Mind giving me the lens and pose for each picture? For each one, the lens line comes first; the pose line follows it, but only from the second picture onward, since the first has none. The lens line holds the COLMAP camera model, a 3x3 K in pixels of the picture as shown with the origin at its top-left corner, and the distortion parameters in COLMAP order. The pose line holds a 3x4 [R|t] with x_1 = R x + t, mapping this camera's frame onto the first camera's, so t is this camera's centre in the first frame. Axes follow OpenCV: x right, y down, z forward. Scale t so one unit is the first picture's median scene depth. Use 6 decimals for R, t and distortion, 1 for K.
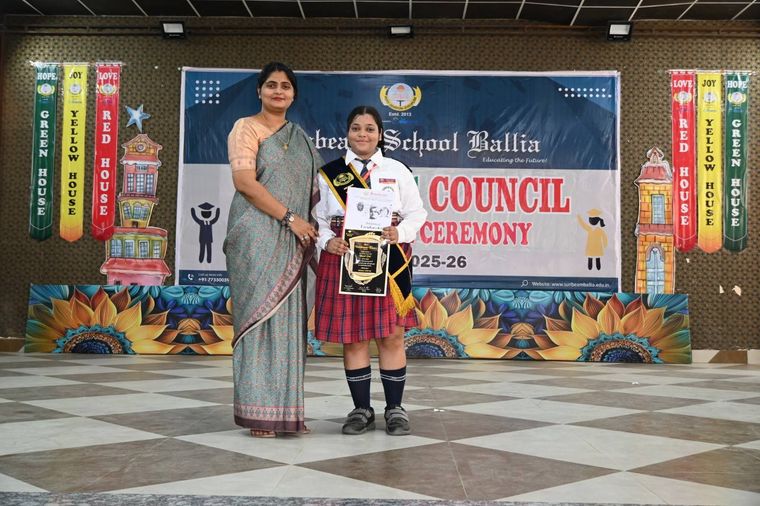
lens RADIAL K [[907.4, 0, 376.3], [0, 907.4, 252.1], [0, 0, 1]] dist [0.004153, 0.020246]
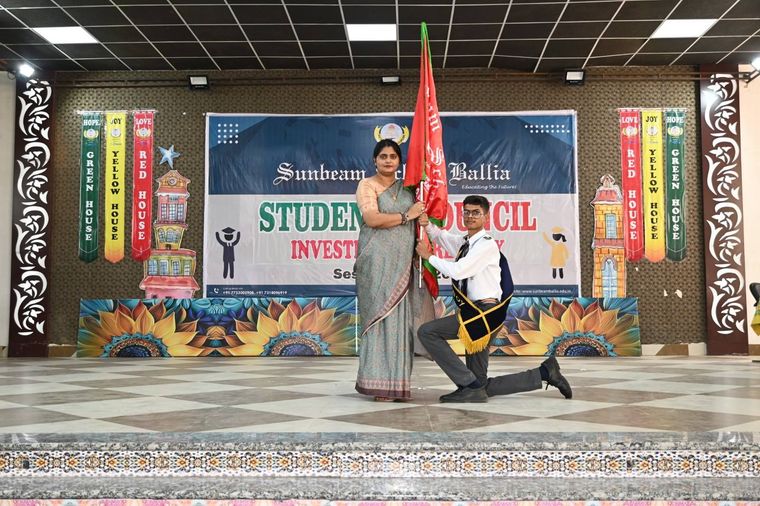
lens RADIAL K [[848.3, 0, 377.5], [0, 848.3, 252.3], [0, 0, 1]] dist [0.004128, -0.000536]
pose [[0.999832, -0.017906, 0.003832, 0.001438], [0.017951, 0.999765, -0.012133, -0.005230], [-0.003613, 0.012200, 0.999919, -0.103303]]
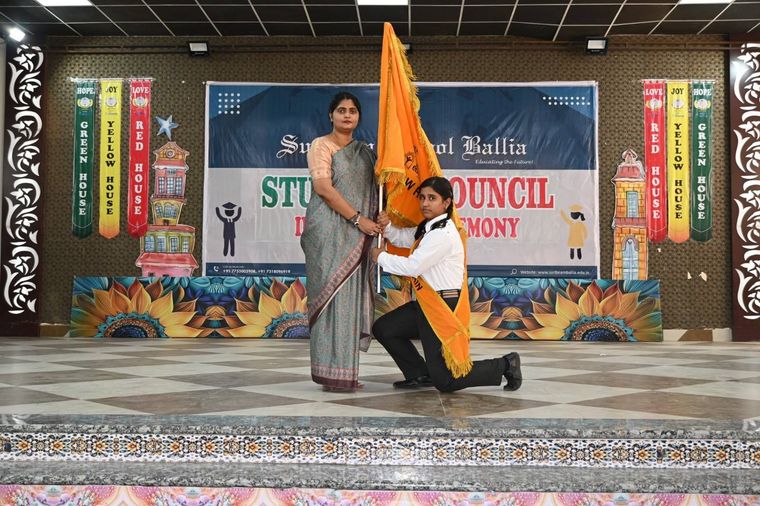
lens RADIAL K [[882.2, 0, 377.6], [0, 882.2, 251.9], [0, 0, 1]] dist [0.002625, 0.012650]
pose [[0.999946, -0.009366, -0.004467, 0.000220], [0.009406, 0.999914, 0.009111, -0.001594], [0.004381, -0.009153, 0.999949, -0.089882]]
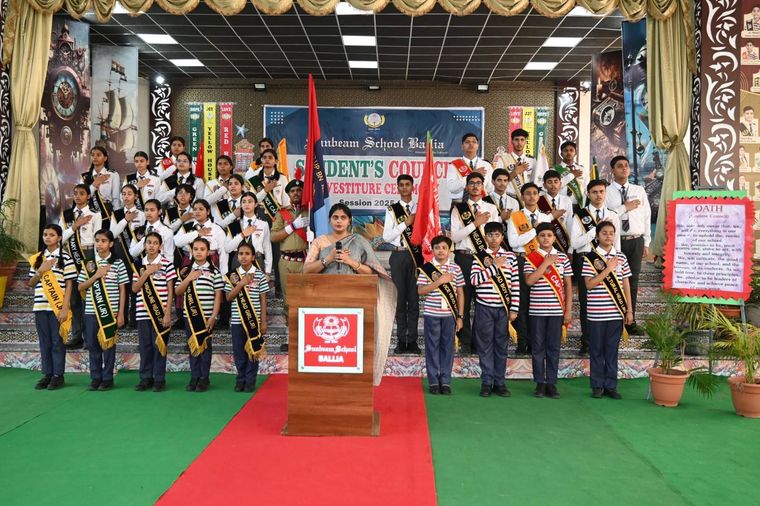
lens RADIAL K [[753.7, 0, 380.4], [0, 753.7, 255.3], [0, 0, 1]] dist [-0.004709, -0.019949]
pose [[0.999813, -0.004657, 0.018784, 0.007607], [0.002956, 0.995974, 0.089591, -0.024133], [-0.019126, -0.089518, 0.995802, -0.675084]]
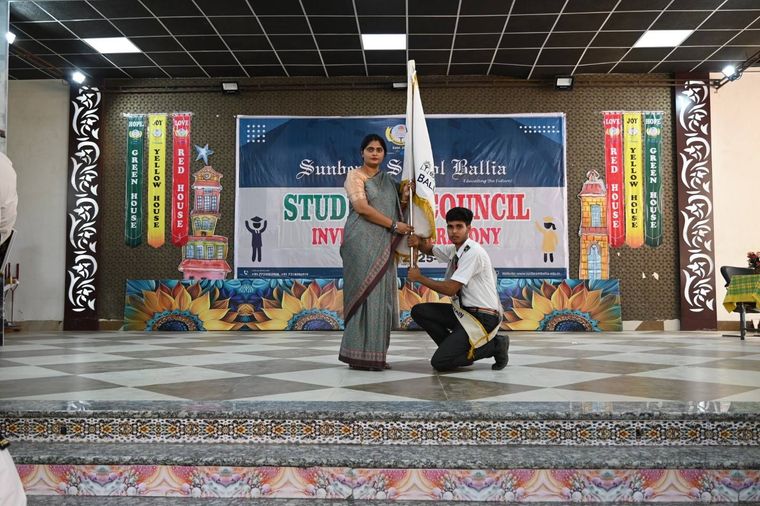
lens RADIAL K [[730.0, 0, 378.4], [0, 730.0, 251.9], [0, 0, 1]] dist [-0.012382, -0.004956]
pose [[0.999849, -0.016342, -0.005830, -0.002996], [0.016349, 0.999866, 0.001112, -0.000986], [0.005811, -0.001207, 0.999982, -0.071302]]
